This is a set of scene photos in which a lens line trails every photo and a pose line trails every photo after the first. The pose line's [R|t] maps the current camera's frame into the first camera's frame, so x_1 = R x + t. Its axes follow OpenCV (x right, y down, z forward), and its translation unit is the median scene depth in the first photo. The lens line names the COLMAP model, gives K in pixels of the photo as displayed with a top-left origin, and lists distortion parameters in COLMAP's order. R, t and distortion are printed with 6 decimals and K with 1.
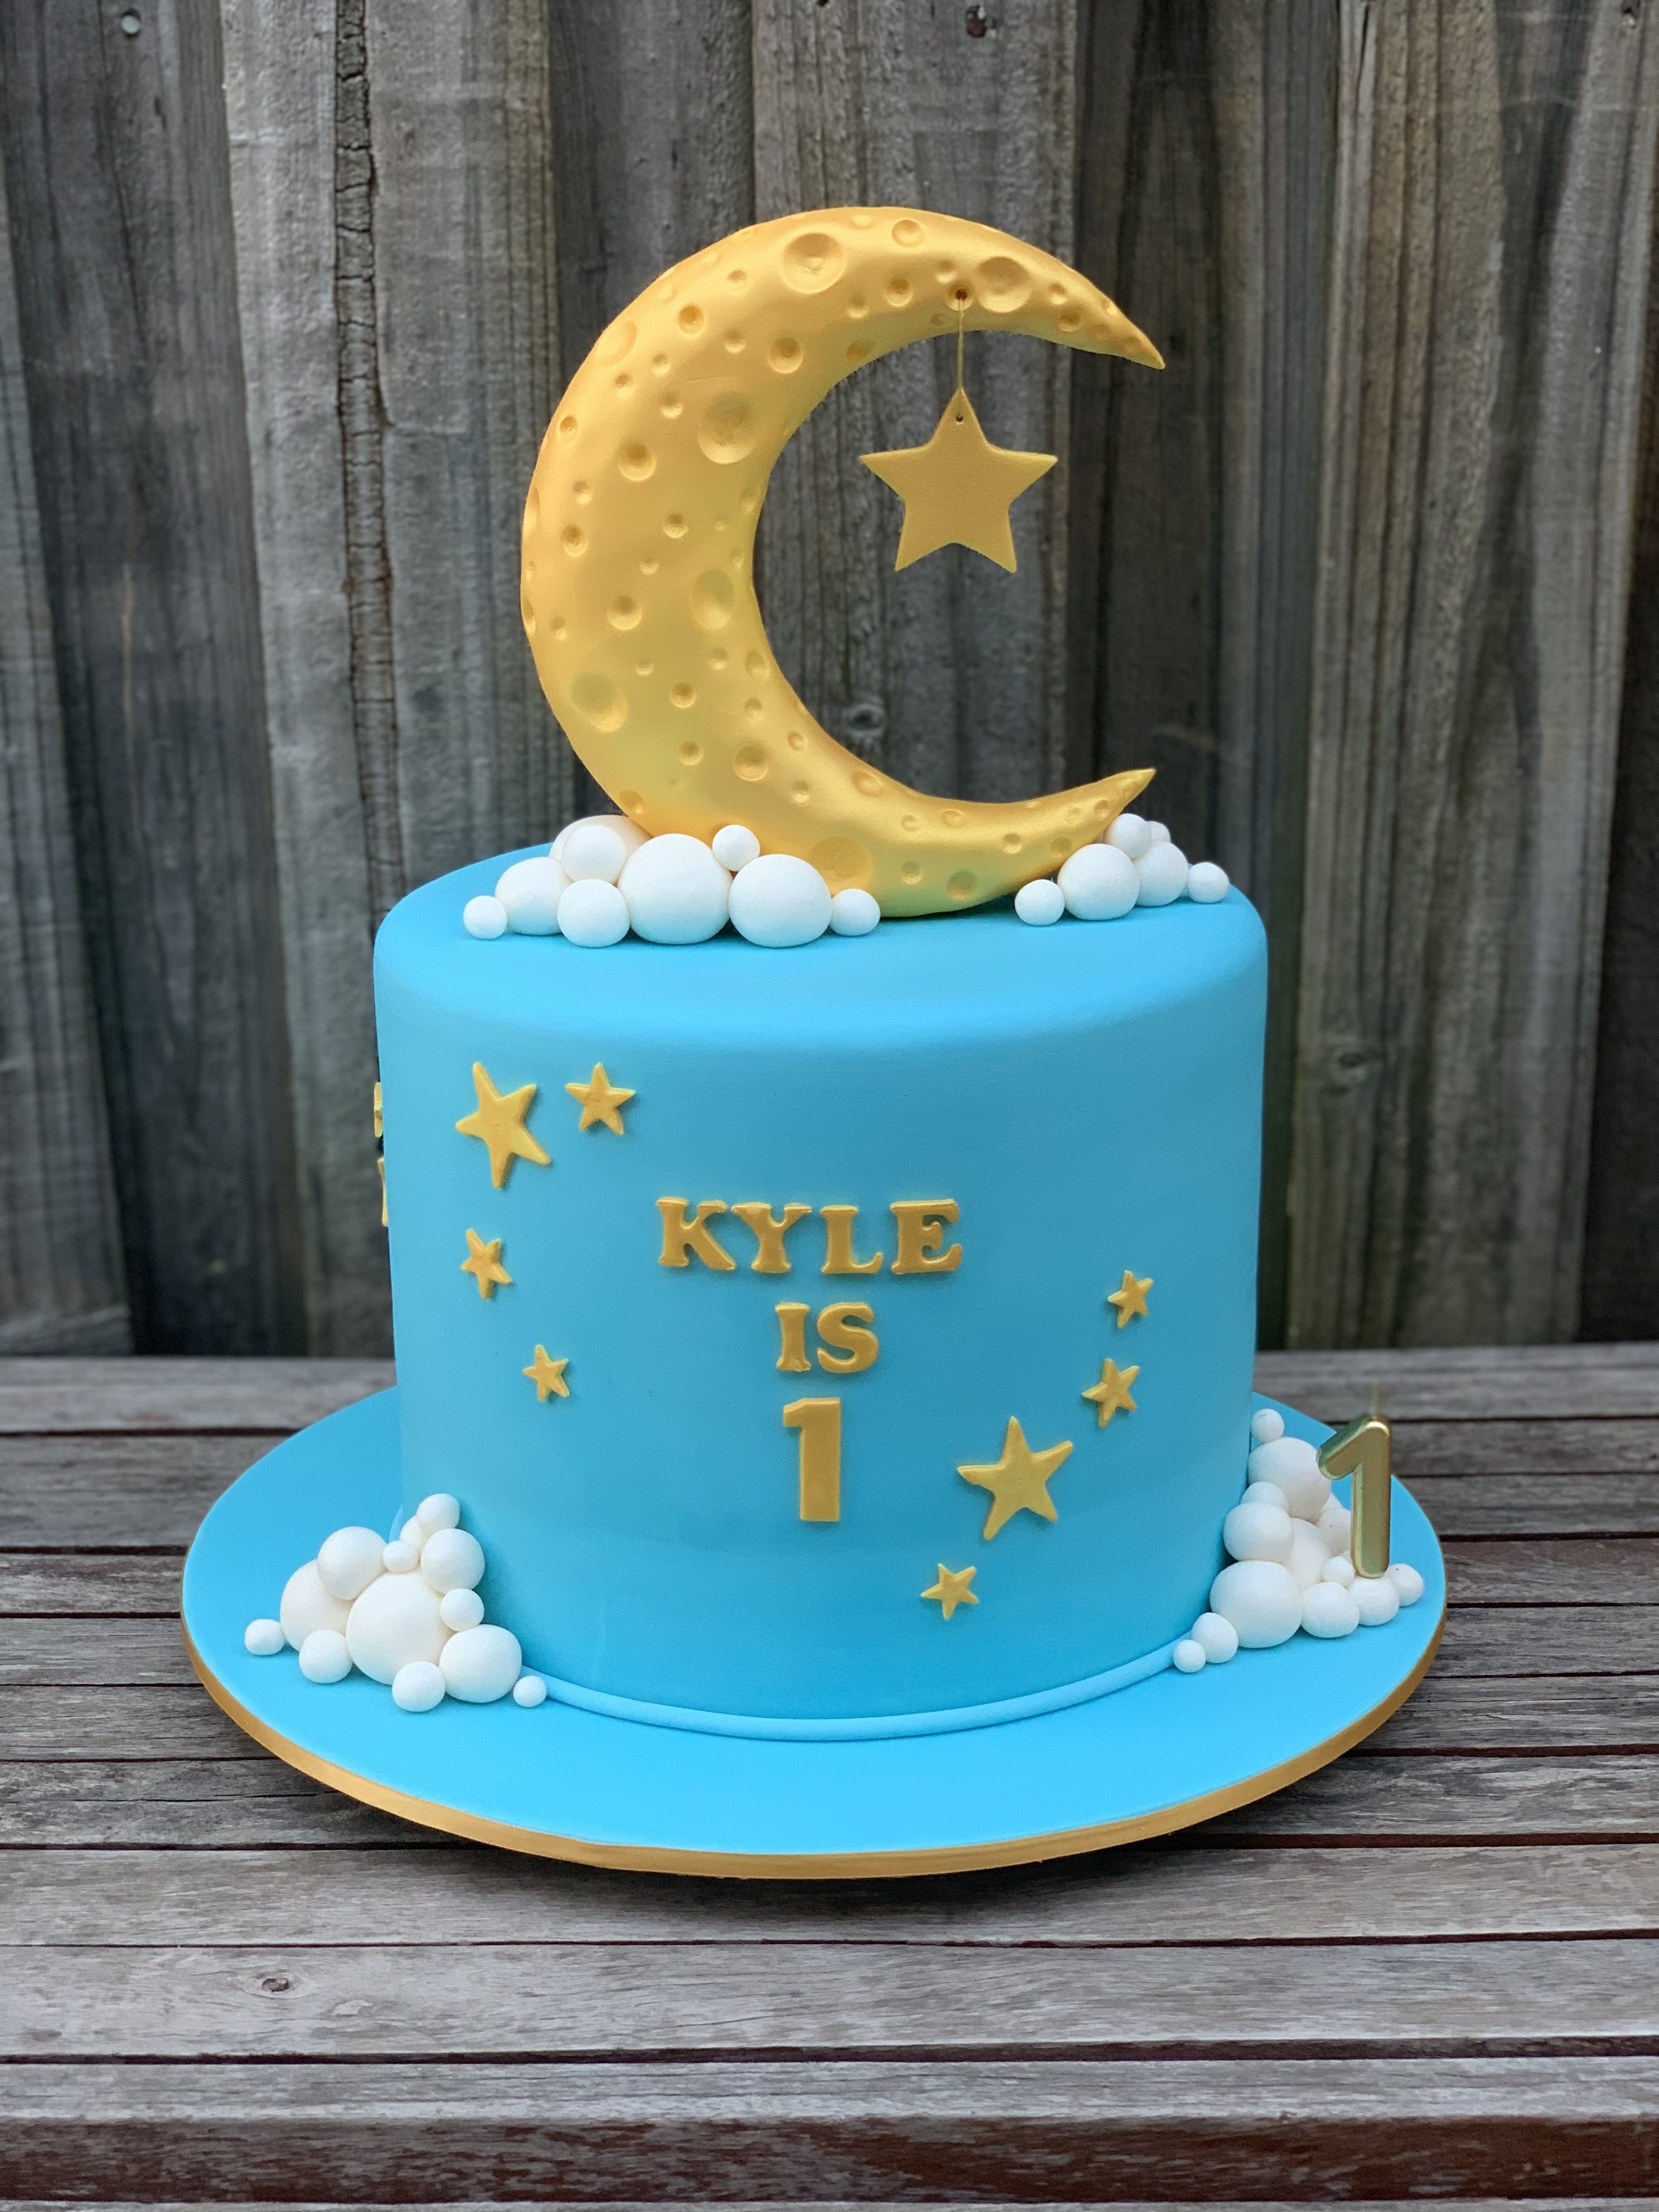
lens RADIAL K [[3283.7, 0, 827.9], [0, 3283.7, 1089.8], [0, 0, 1]] dist [-0.015726, 0.000000]
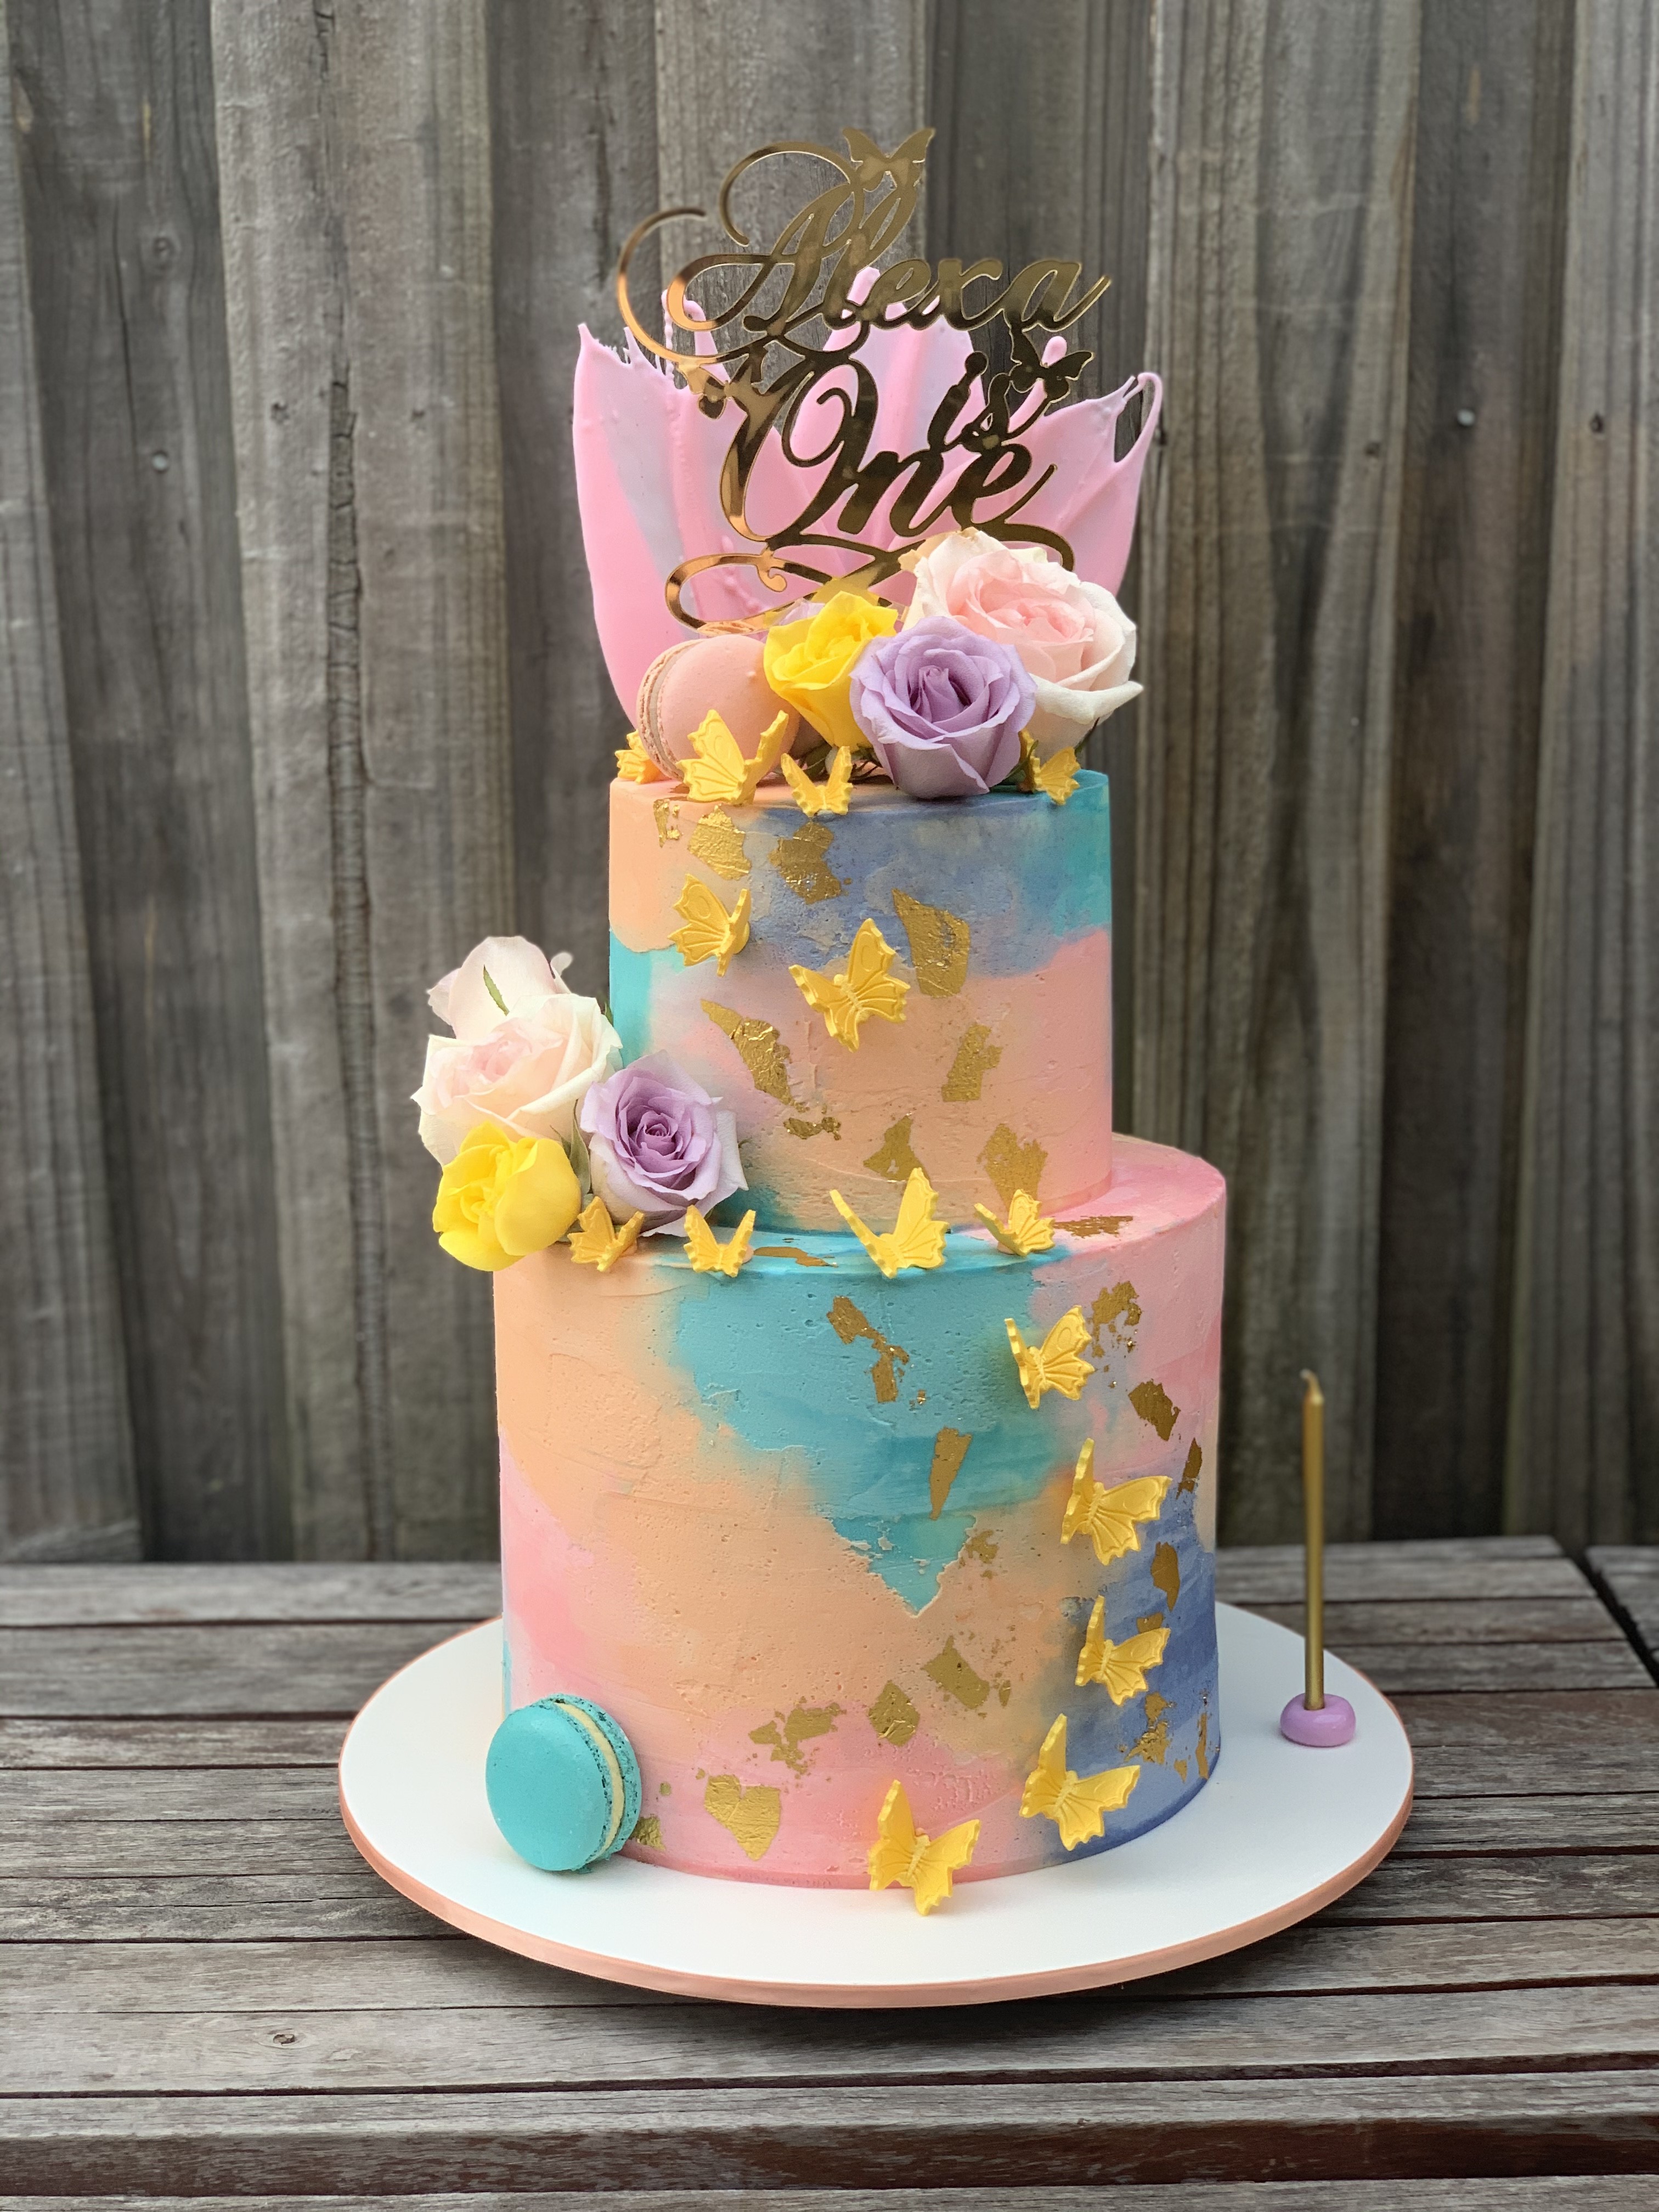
lens RADIAL K [[3283.7, 0, 820.5], [0, 3283.7, 1121.0], [0, 0, 1]] dist [-0.015726, 0.000000]
pose [[0.999882, -0.005071, 0.014519, 0.015120], [0.006095, 0.997430, -0.071384, 0.010593], [-0.014120, 0.071465, 0.997343, -0.209642]]
